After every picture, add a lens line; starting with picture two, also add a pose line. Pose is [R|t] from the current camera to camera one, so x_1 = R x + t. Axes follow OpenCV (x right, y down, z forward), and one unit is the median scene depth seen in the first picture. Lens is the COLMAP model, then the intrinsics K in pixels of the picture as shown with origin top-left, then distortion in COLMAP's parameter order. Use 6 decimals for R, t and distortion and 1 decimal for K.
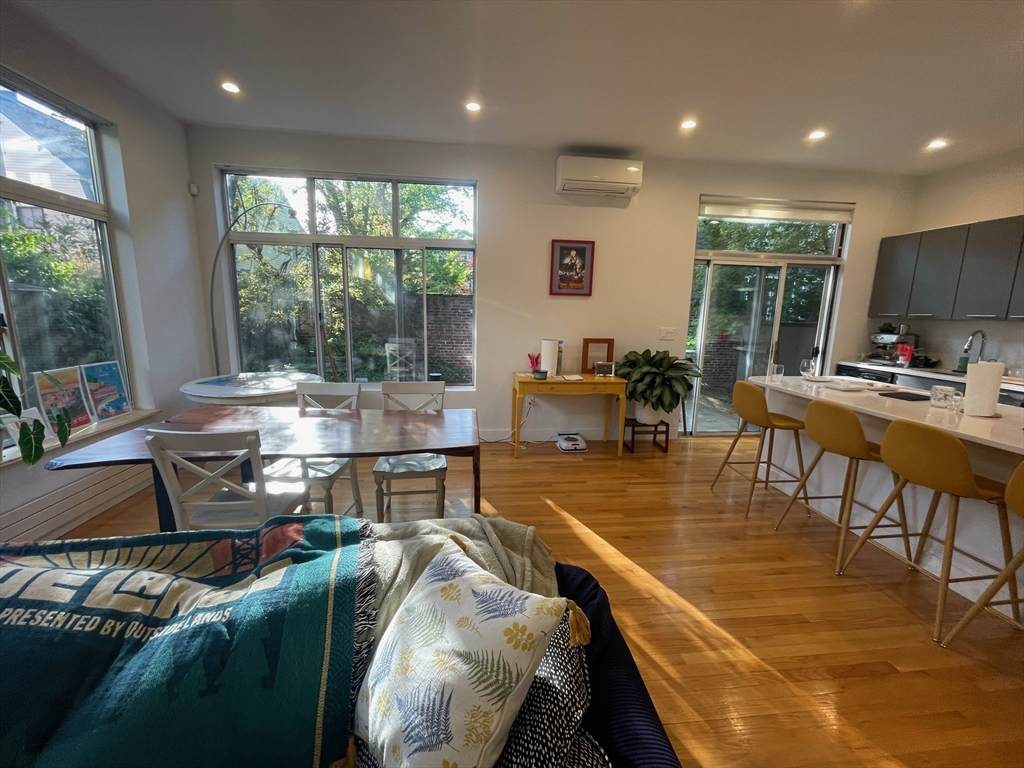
lens RADIAL K [[411.4, 0, 513.0], [0, 411.4, 382.9], [0, 0, 1]] dist [-0.001379, -0.000113]
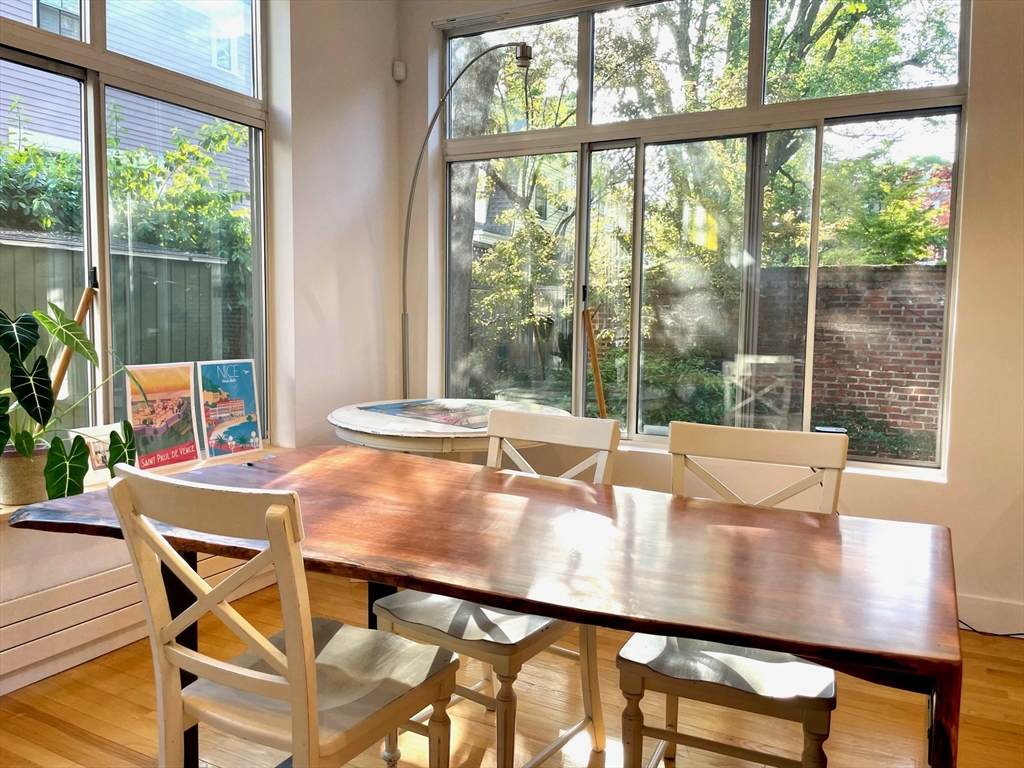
lens RADIAL K [[788.9, 0, 509.9], [0, 788.9, 384.0], [0, 0, 1]] dist [0.016576, 0.004513]
pose [[0.833278, 0.038858, -0.551487, -0.036714], [-0.091671, 0.993429, -0.068515, 0.026218], [0.545201, 0.107647, 0.831365, 0.284873]]
